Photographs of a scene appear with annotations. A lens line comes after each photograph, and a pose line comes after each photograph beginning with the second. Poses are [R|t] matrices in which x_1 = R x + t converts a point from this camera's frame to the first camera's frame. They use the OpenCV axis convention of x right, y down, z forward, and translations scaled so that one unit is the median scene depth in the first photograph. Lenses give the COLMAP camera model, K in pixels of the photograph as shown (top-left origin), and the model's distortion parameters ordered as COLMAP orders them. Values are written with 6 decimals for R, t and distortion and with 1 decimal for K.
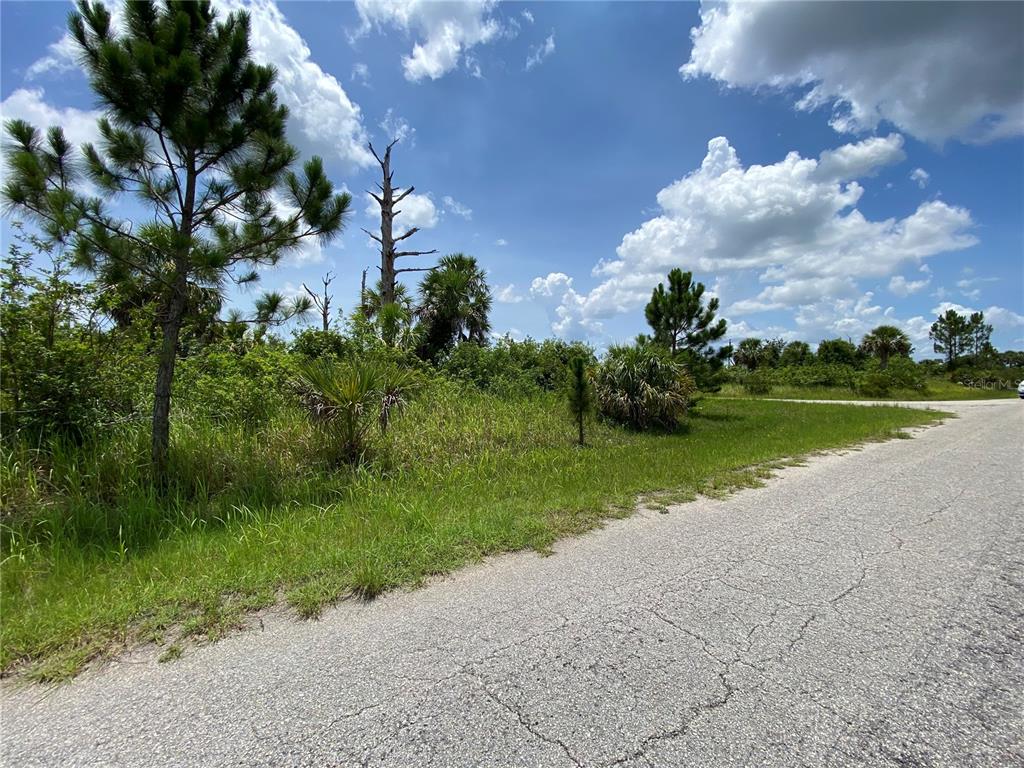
lens RADIAL K [[414.8, 0, 507.4], [0, 414.8, 384.6], [0, 0, 1]] dist [0.020308, -0.020718]
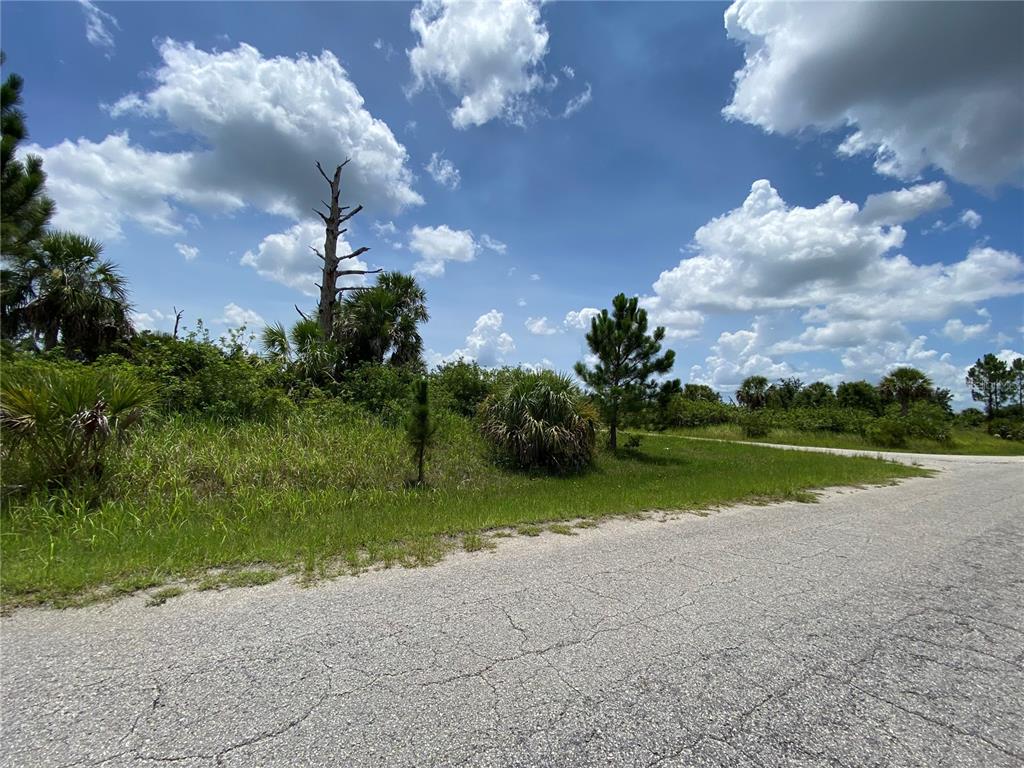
lens RADIAL K [[414.8, 0, 507.4], [0, 414.8, 384.6], [0, 0, 1]] dist [0.020308, -0.020718]
pose [[0.996138, 0.042487, -0.076831, 0.111244], [-0.047849, 0.996444, -0.069351, -0.001534], [0.073611, 0.072760, 0.994629, 0.040718]]
